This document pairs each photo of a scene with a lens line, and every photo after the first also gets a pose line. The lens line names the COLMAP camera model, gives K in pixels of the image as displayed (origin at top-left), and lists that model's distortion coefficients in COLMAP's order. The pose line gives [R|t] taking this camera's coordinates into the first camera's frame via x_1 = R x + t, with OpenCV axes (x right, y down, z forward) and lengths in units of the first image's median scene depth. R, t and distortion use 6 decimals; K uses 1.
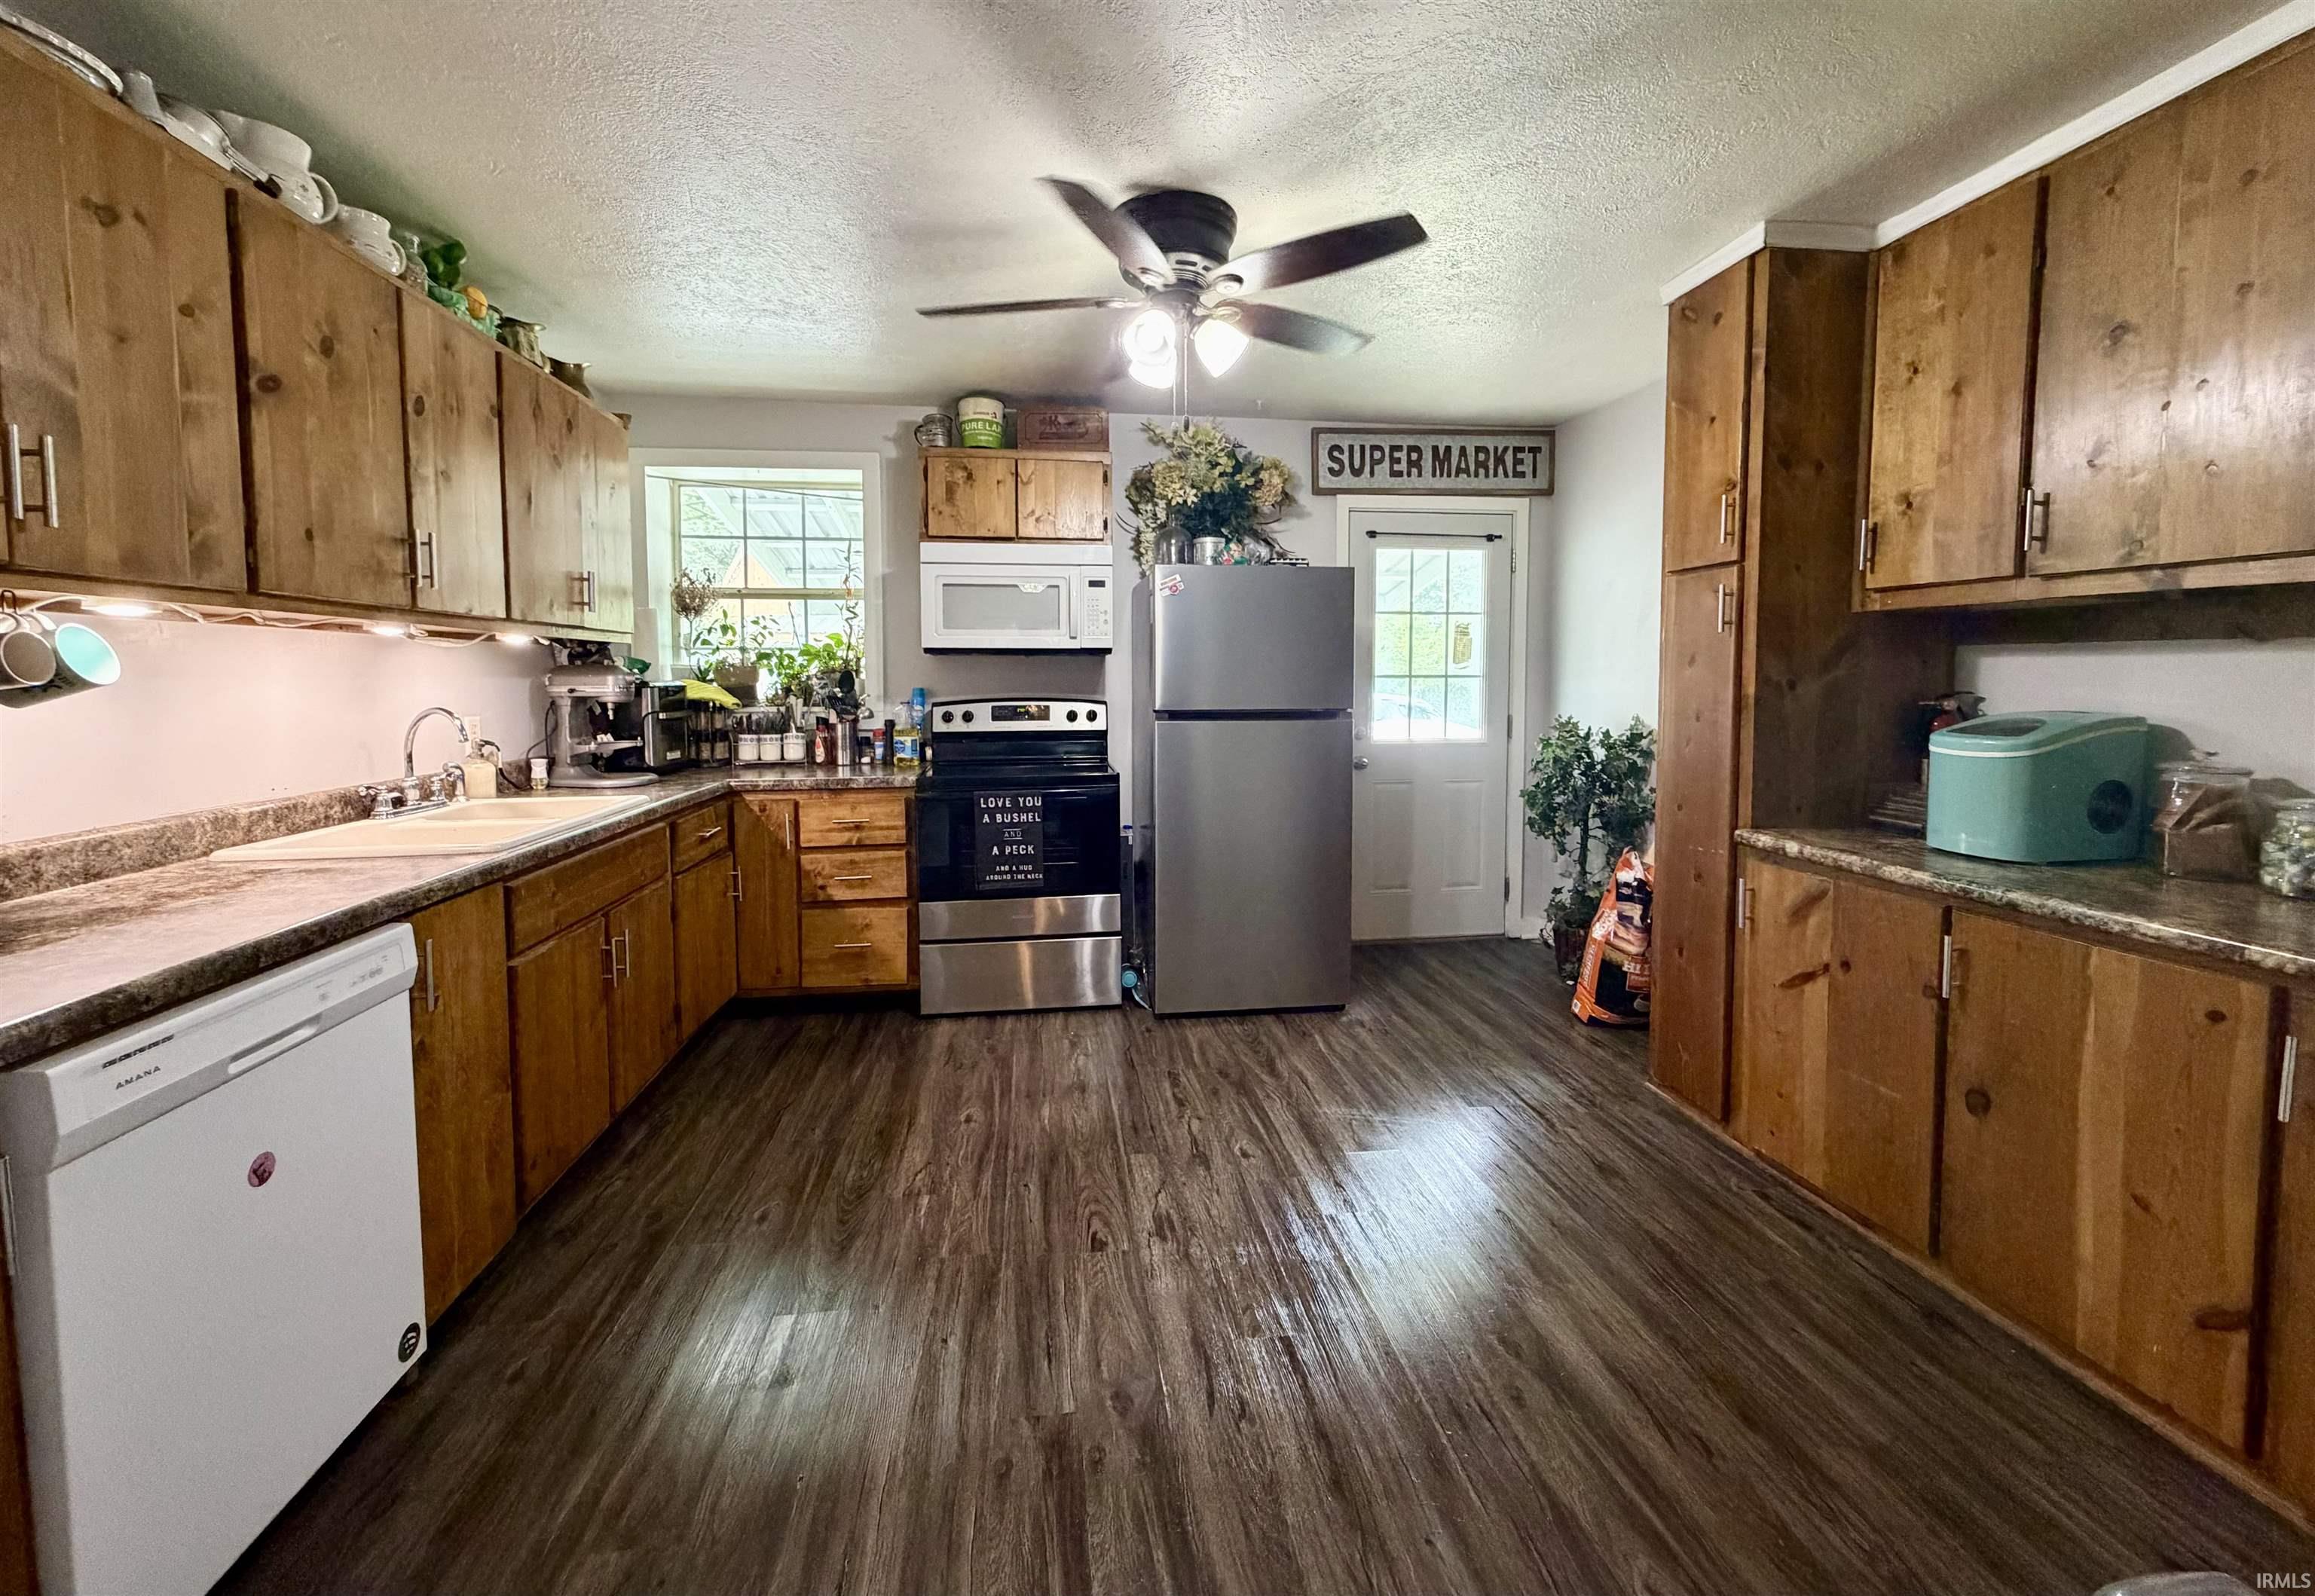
lens RADIAL K [[919.7, 0, 1152.1], [0, 919.7, 725.4], [0, 0, 1]] dist [0.000361, -0.000309]
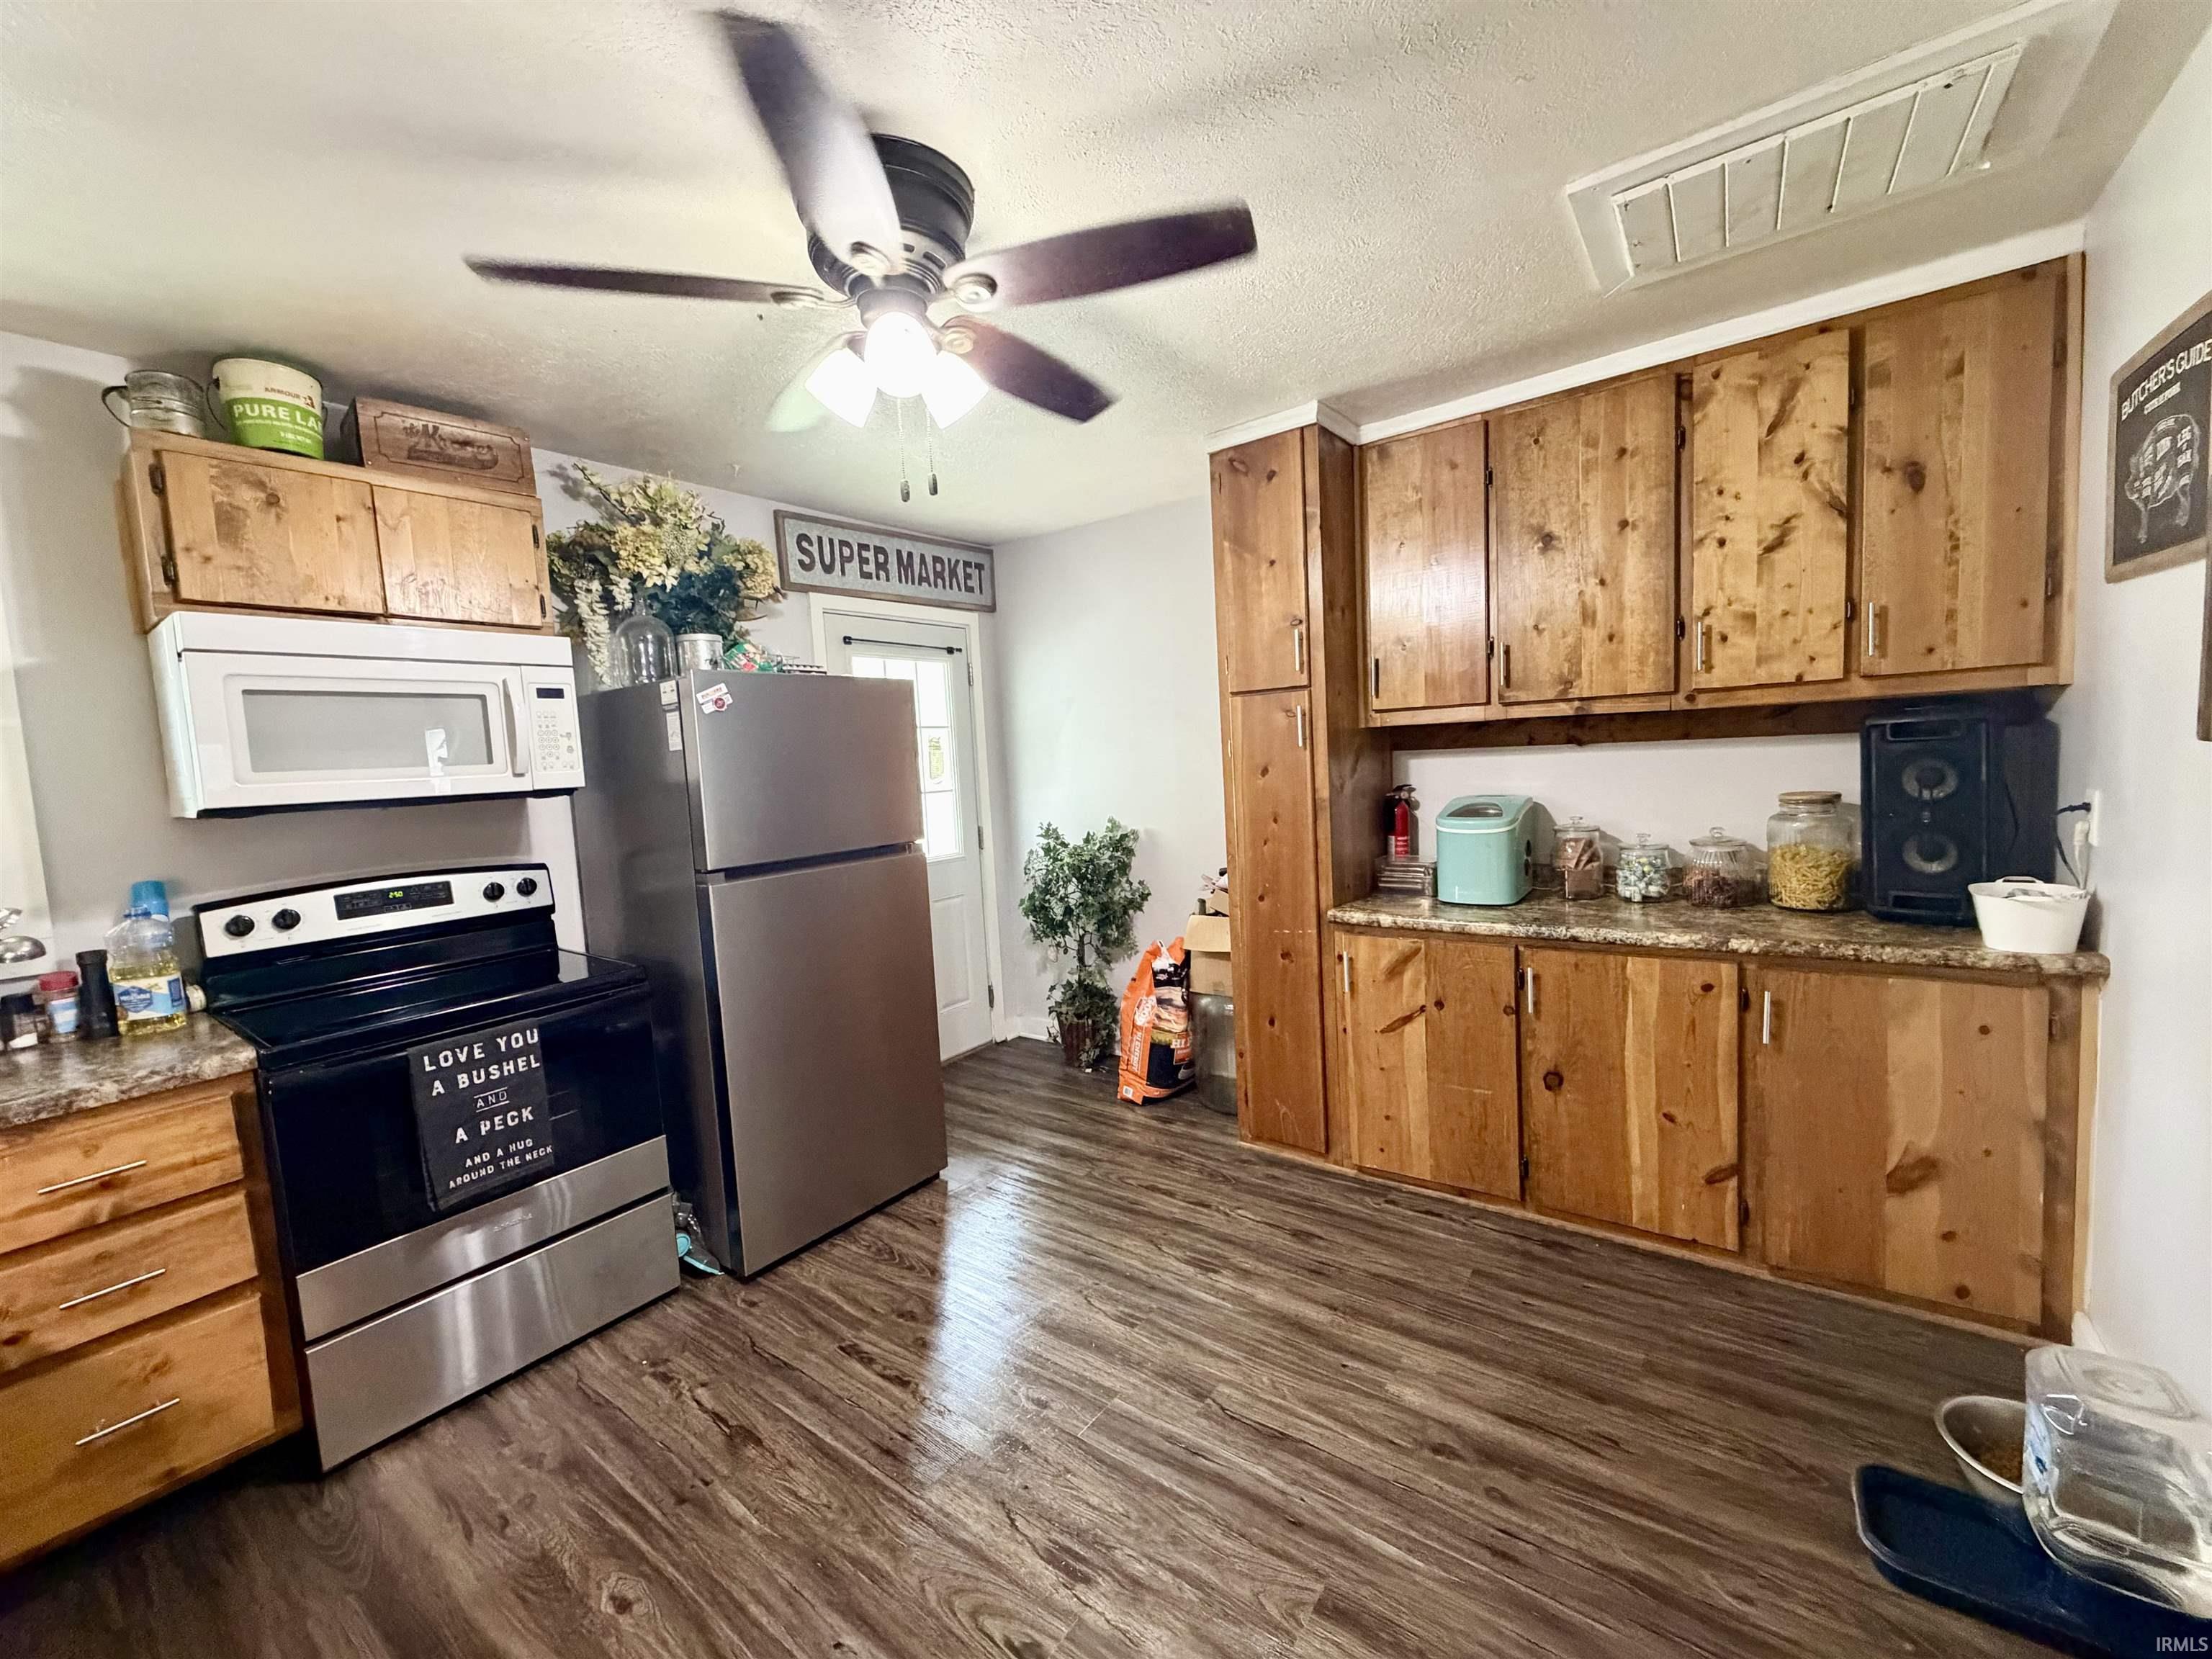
lens RADIAL K [[879.3, 0, 1101.7], [0, 879.3, 826.8], [0, 0, 1]] dist [0.000644, -0.000250]
pose [[0.698851, -0.094038, 0.709059, -0.262625], [0.091798, 0.994914, 0.041473, -0.049706], [-0.709353, 0.036107, 0.703928, 0.284102]]
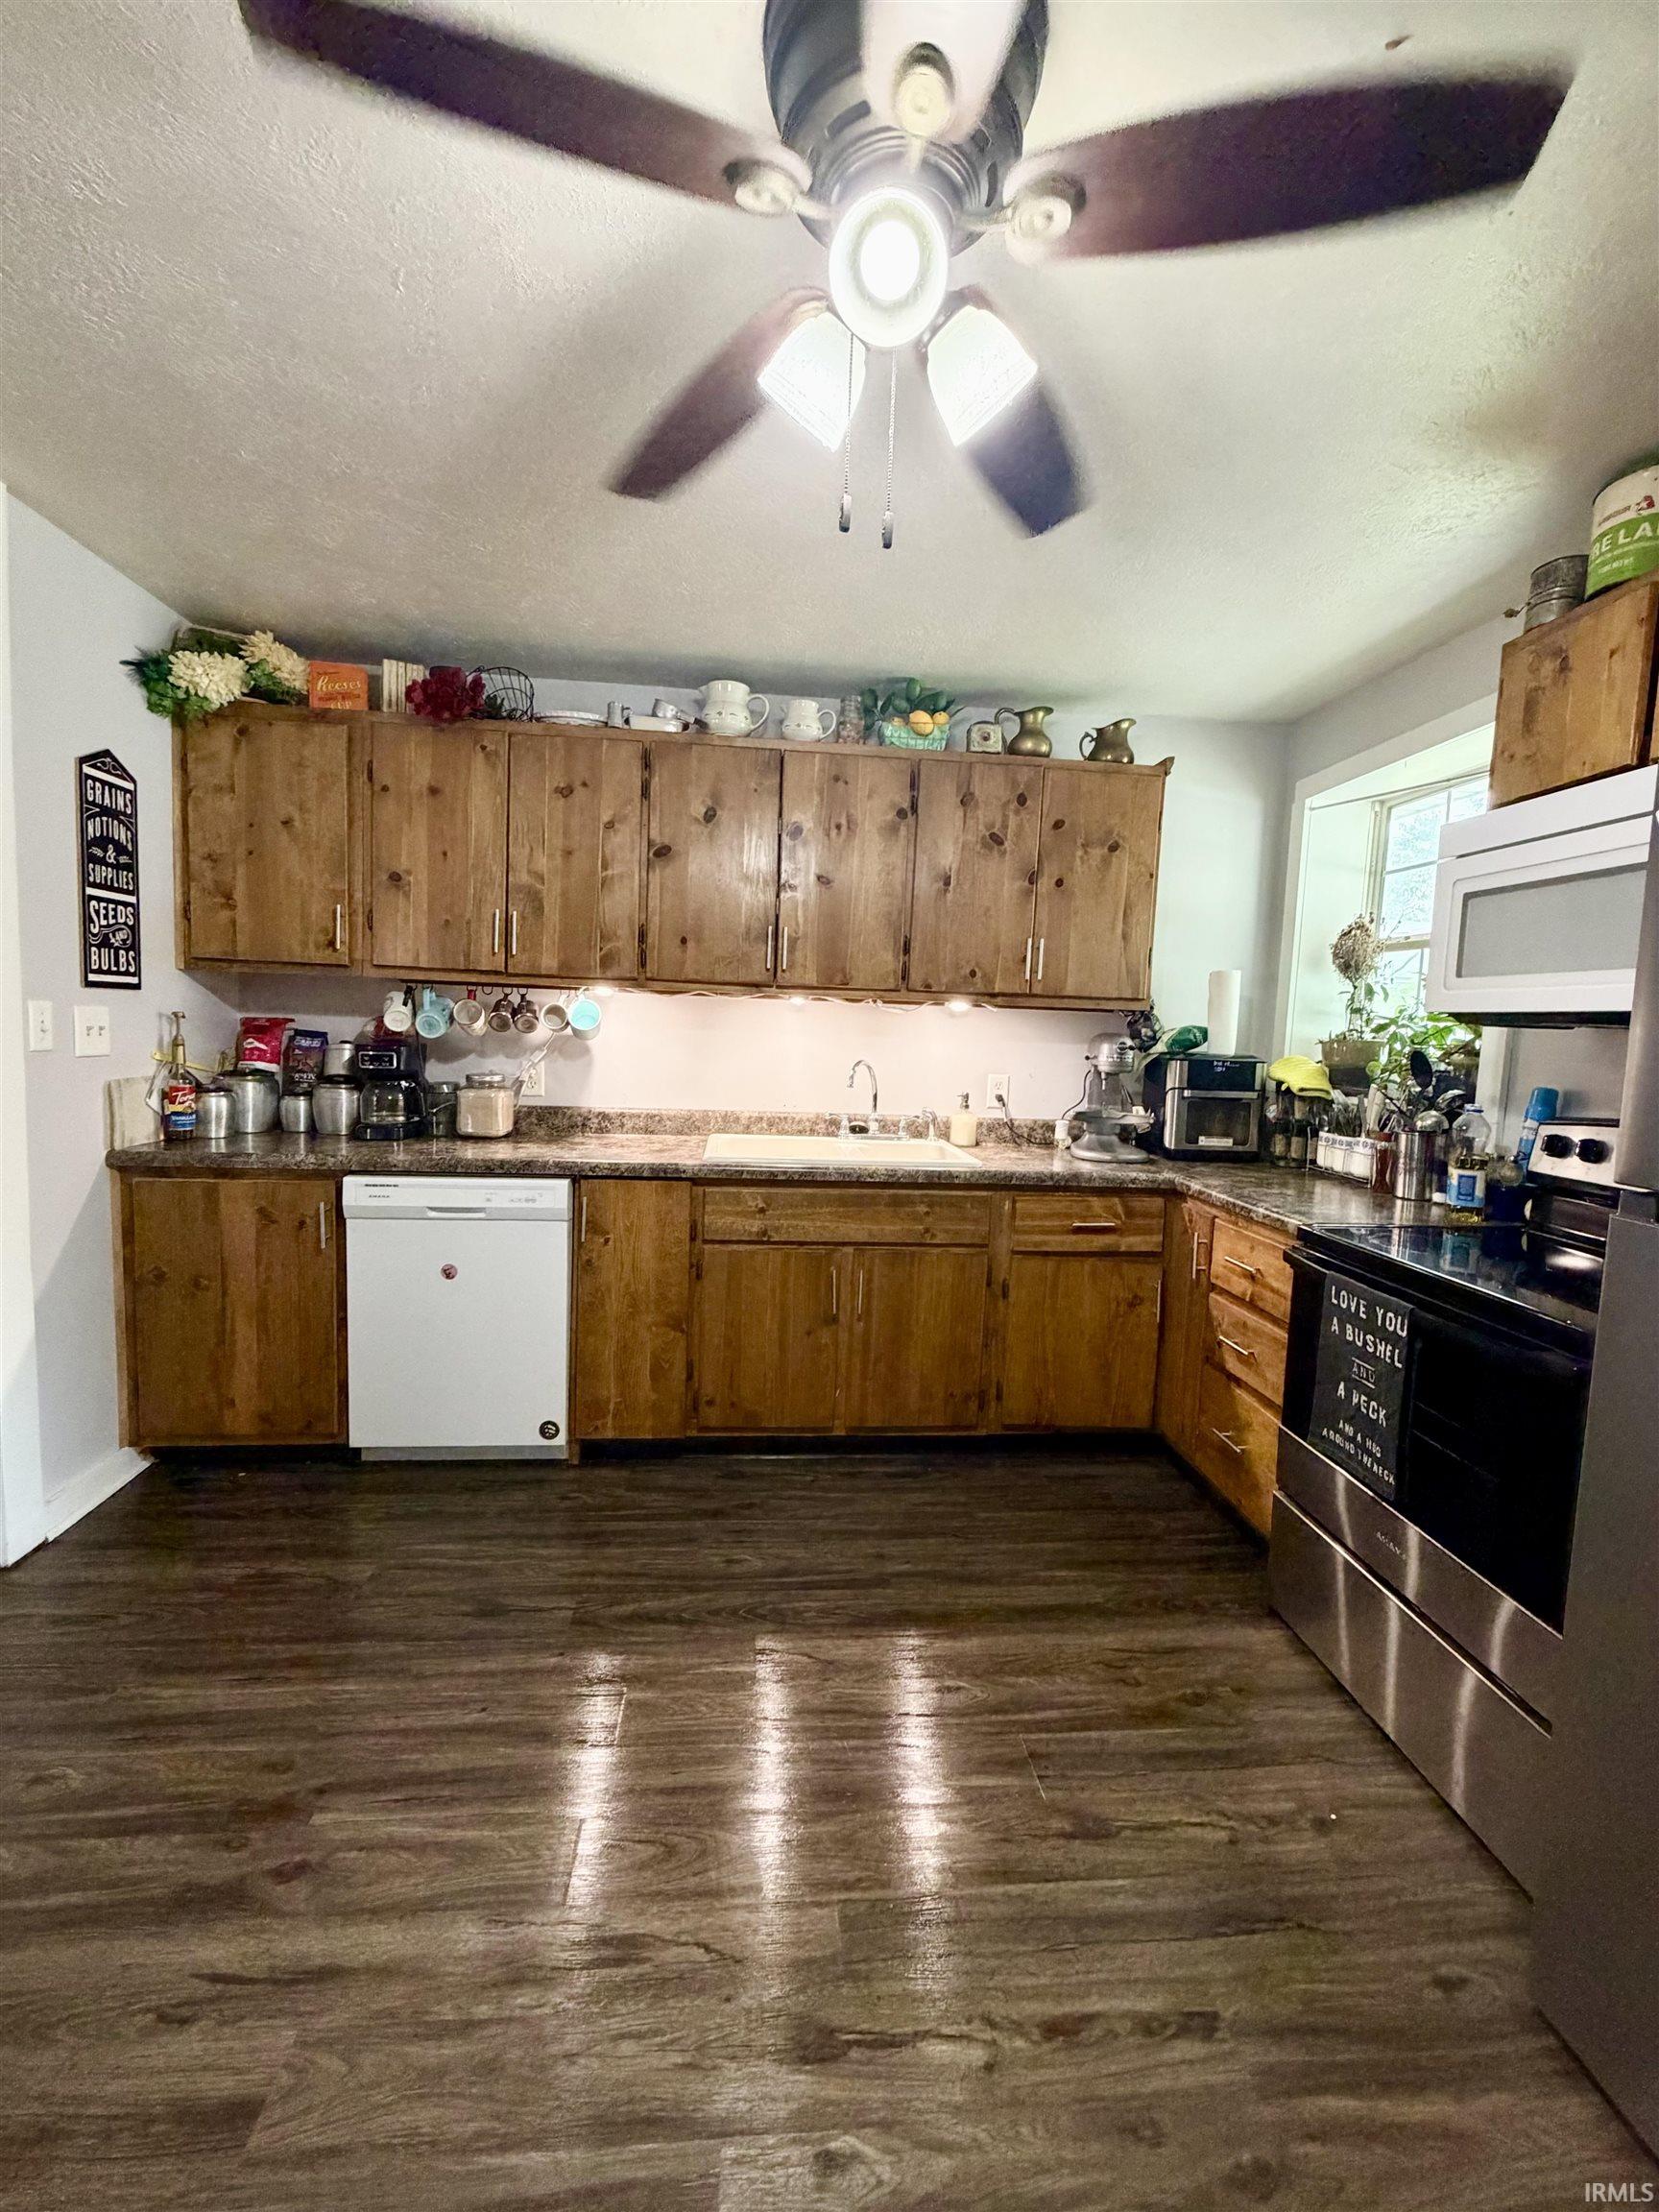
lens RADIAL K [[916.3, 0, 832.2], [0, 916.3, 1102.5], [0, 0, 1]] dist [-0.000041, 0.000227]
pose [[-0.041638, 0.086534, -0.995378, 0.351649], [-0.090211, 0.991848, 0.090001, -0.049885], [0.995052, 0.093541, -0.033493, 0.696813]]
